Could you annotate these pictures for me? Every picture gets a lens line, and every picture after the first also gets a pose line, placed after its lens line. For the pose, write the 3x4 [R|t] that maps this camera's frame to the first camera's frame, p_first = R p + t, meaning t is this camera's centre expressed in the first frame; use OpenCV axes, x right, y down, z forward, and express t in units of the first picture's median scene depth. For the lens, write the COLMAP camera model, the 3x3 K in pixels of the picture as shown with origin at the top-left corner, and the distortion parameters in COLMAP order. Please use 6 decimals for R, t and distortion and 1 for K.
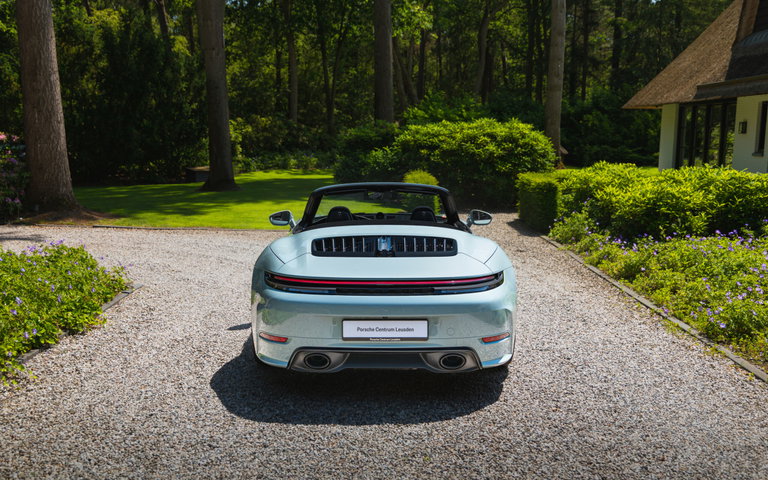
lens RADIAL K [[770.1, 0, 387.9], [0, 770.1, 245.4], [0, 0, 1]] dist [0.033182, 0.000000]
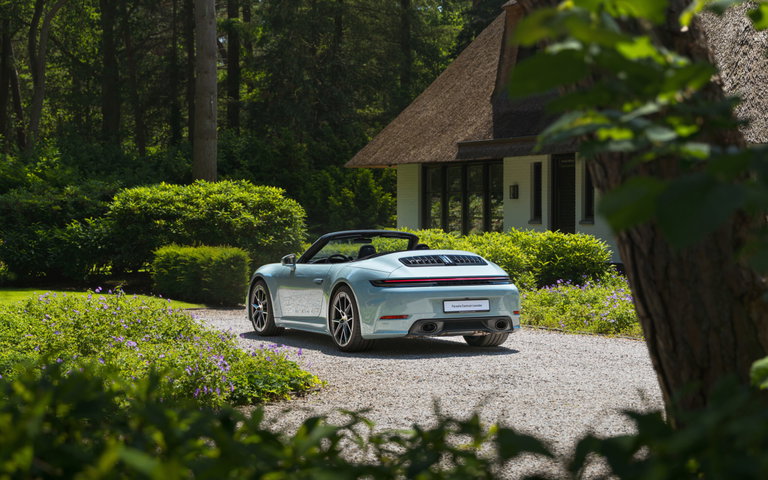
lens RADIAL K [[1584.5, 0, 387.3], [0, 1584.5, 240.5], [0, 0, 1]] dist [0.022406, 0.000000]
pose [[0.907840, -0.014424, 0.419069, -0.533398], [0.066520, 0.991706, -0.109971, 0.111955], [-0.414007, 0.127712, 0.901270, -0.680693]]
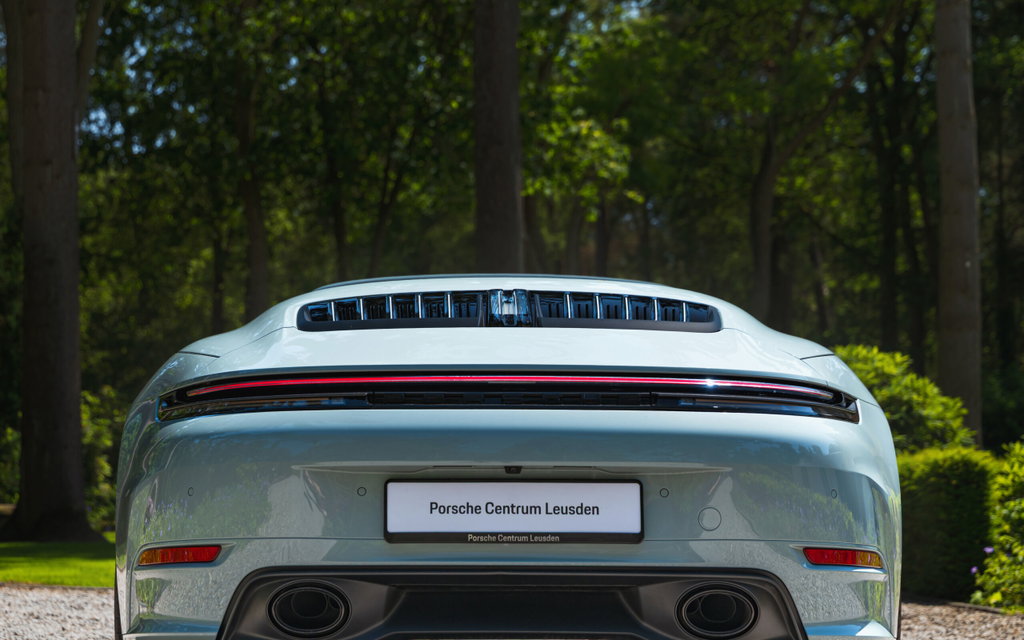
lens RADIAL K [[2112.7, 0, 505.1], [0, 2112.7, 313.7], [0, 0, 1]] dist [0.022406, 0.000000]
pose [[0.999989, -0.003942, -0.002464, -0.001572], [0.003292, 0.974728, -0.223370, 0.077567], [0.003283, 0.223360, 0.974731, 0.029901]]
